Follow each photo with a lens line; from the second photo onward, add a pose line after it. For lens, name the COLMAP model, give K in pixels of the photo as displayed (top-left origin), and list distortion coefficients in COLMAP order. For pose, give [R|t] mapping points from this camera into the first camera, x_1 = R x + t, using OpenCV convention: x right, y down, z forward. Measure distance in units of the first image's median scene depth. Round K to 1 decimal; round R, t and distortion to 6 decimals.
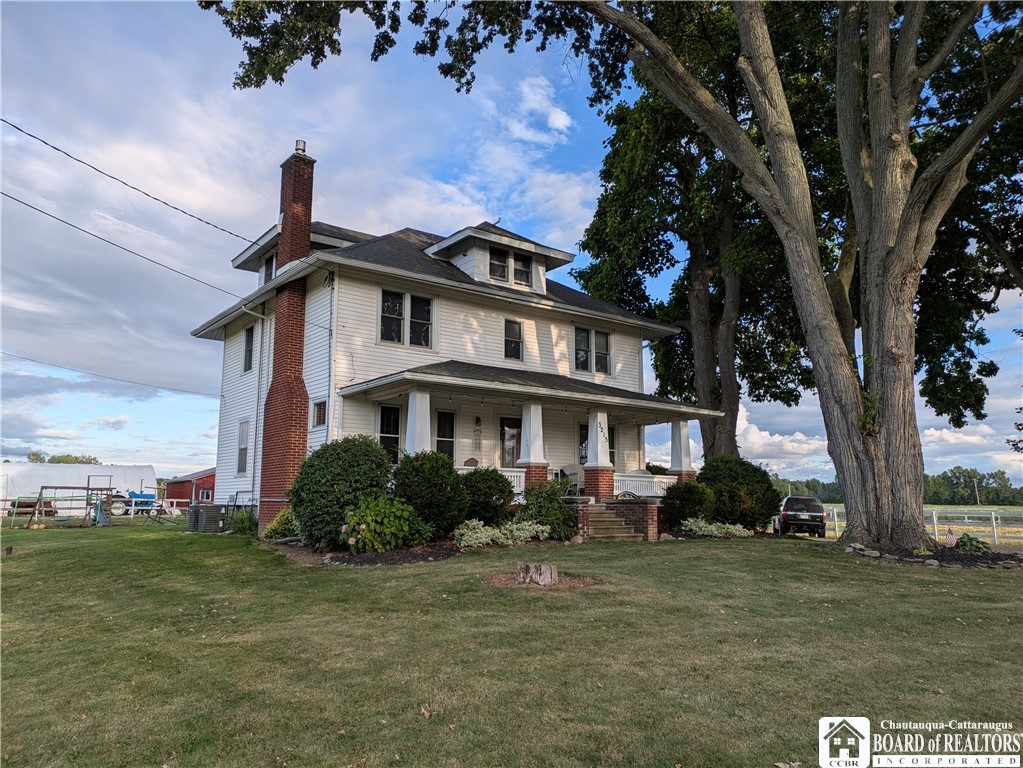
lens RADIAL K [[756.2, 0, 502.4], [0, 756.2, 389.0], [0, 0, 1]] dist [0.055139, -0.046326]
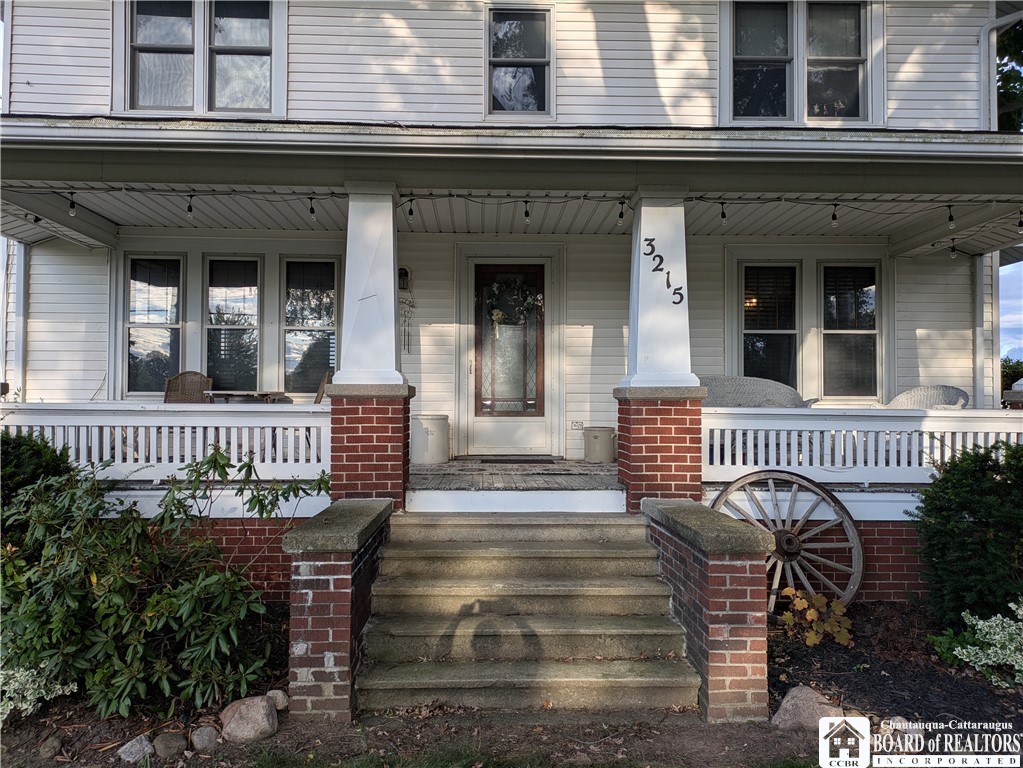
lens RADIAL K [[756.2, 0, 516.4], [0, 756.2, 388.0], [0, 0, 1]] dist [0.055139, -0.046326]
pose [[0.829376, -0.017710, -0.558410, 0.228538], [0.085455, 0.991758, 0.095467, 0.064044], [0.552117, -0.126897, 0.824053, 0.666420]]
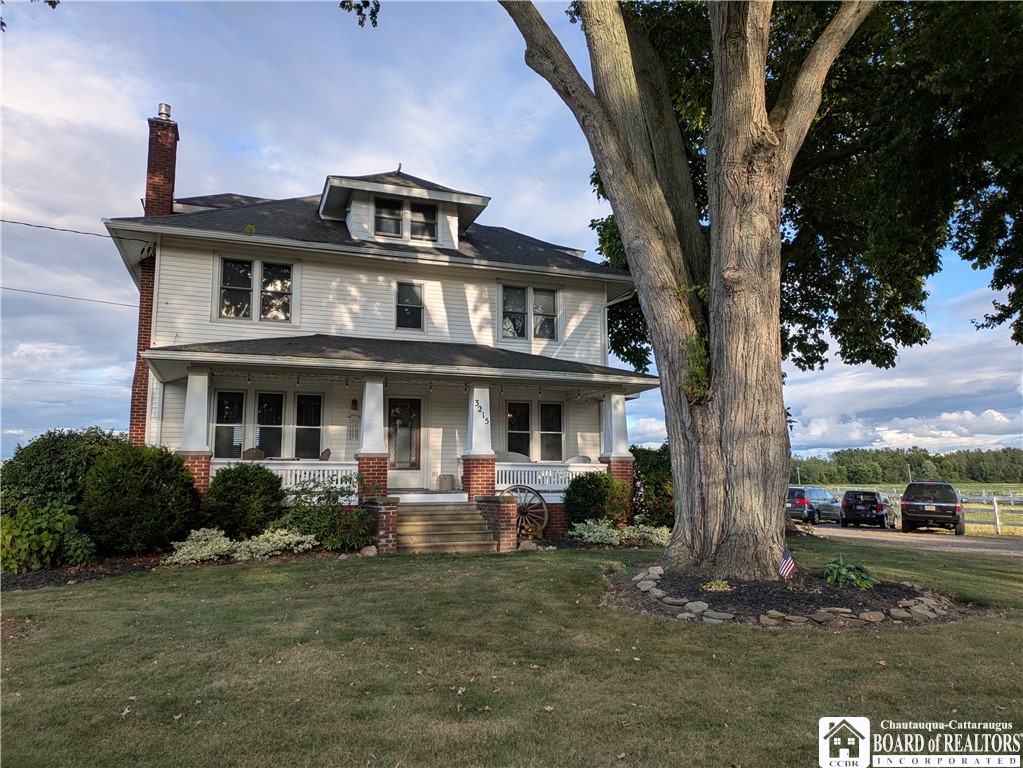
lens RADIAL K [[756.2, 0, 508.4], [0, 756.2, 381.4], [0, 0, 1]] dist [0.055139, -0.046326]
pose [[0.958266, -0.047644, -0.281879, 0.356951], [0.051377, 0.998662, 0.005861, 0.019806], [0.281223, -0.020099, 0.959432, 0.221847]]
